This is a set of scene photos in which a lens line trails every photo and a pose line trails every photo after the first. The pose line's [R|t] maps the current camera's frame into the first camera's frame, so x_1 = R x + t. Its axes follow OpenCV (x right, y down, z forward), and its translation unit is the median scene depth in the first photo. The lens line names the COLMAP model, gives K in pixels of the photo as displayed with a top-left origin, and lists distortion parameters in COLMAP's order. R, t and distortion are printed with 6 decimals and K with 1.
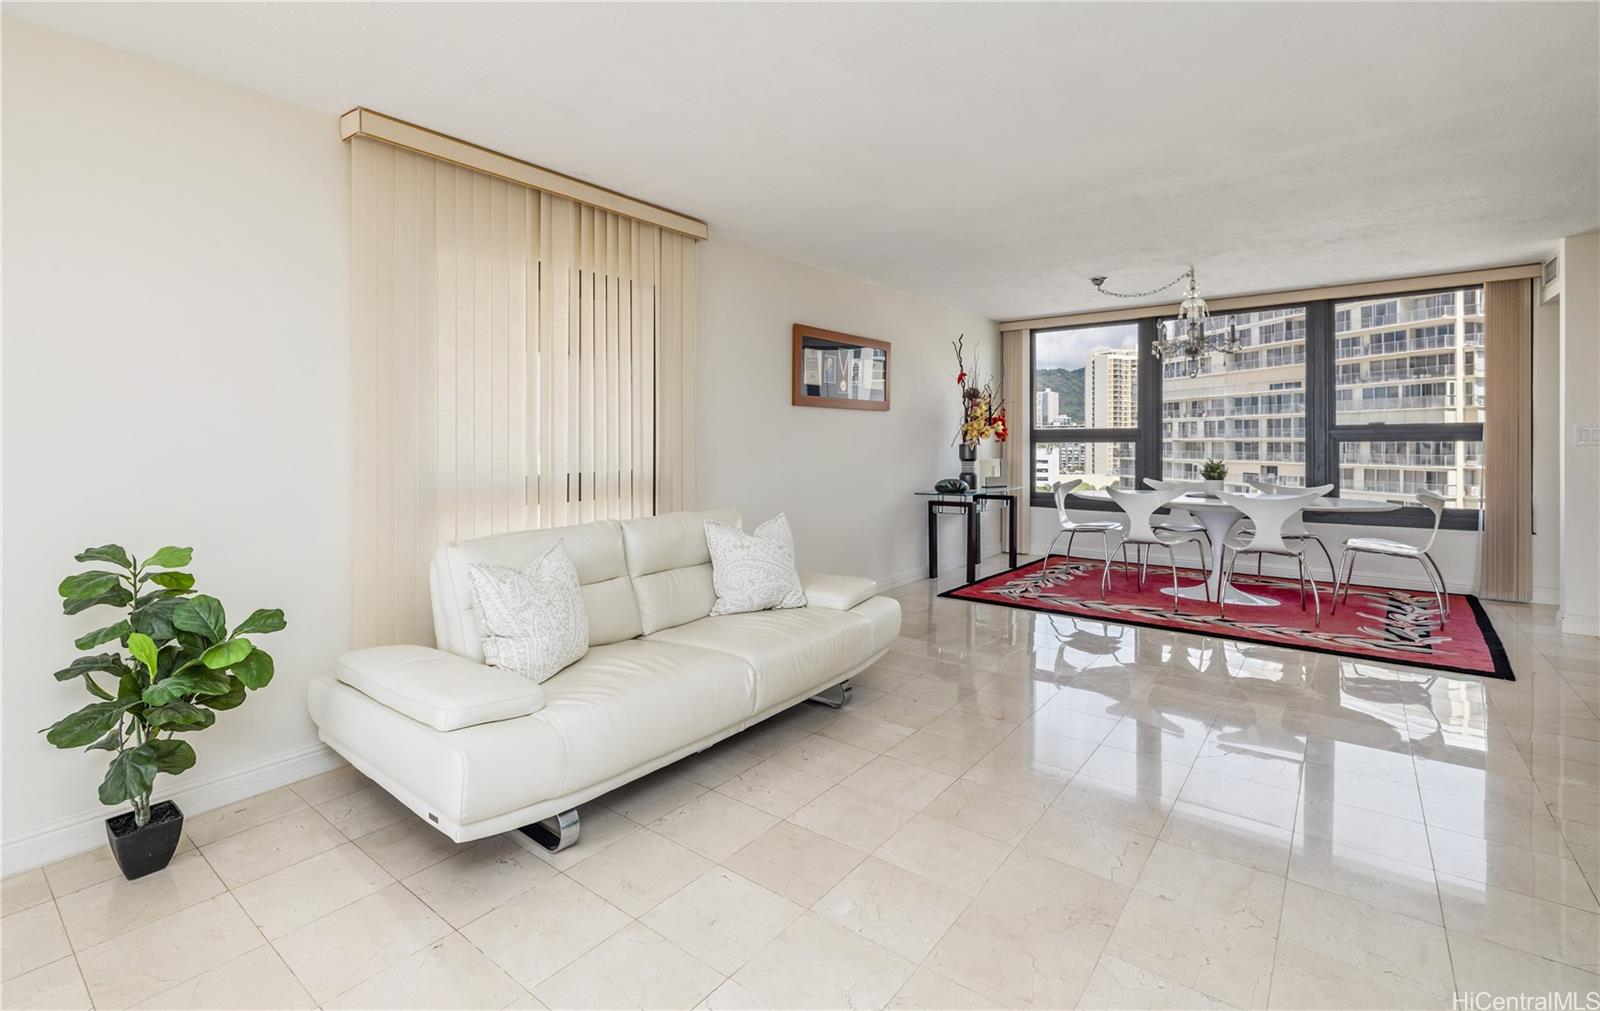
lens RADIAL K [[722.8, 0, 736.0], [0, 722.8, 445.5], [0, 0, 1]] dist [-0.000793, -0.000117]
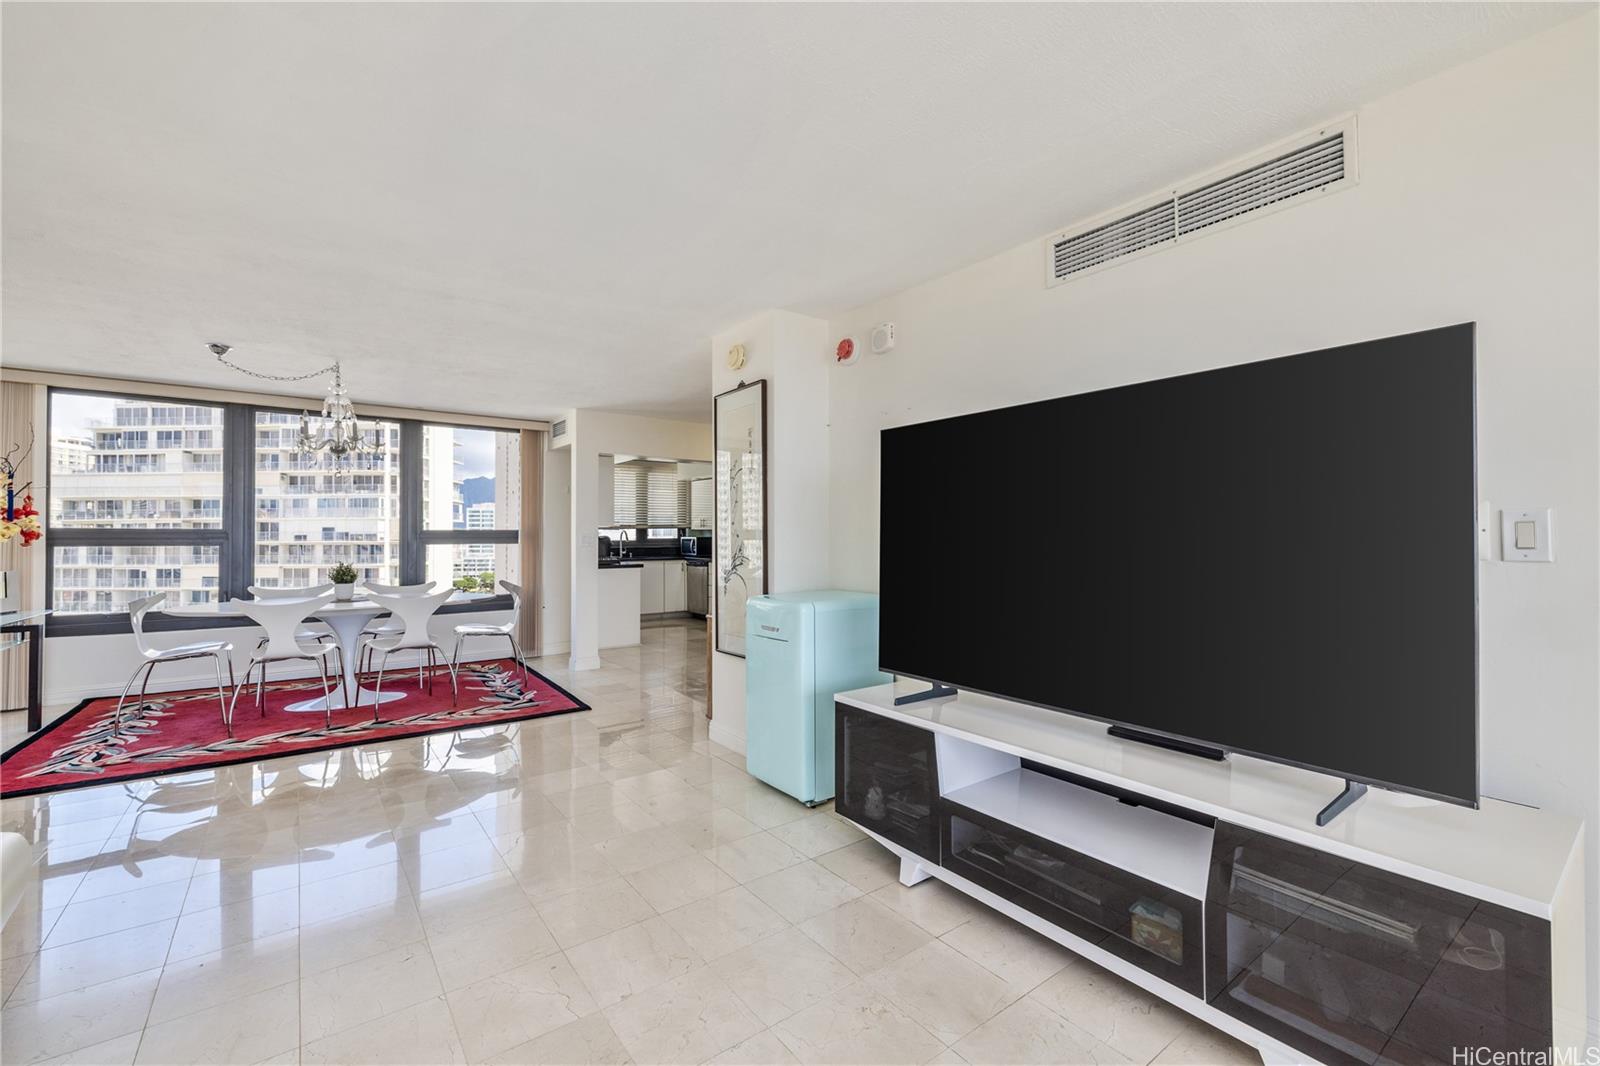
lens RADIAL K [[671.5, 0, 800.0], [0, 671.5, 533.0], [0, 0, 1]] dist [0.000733, 0.000231]
pose [[0.218515, 0.014830, 0.975721, -0.084698], [0.007565, 0.999829, -0.016890, -0.000605], [-0.975804, 0.011072, 0.218365, 0.169202]]
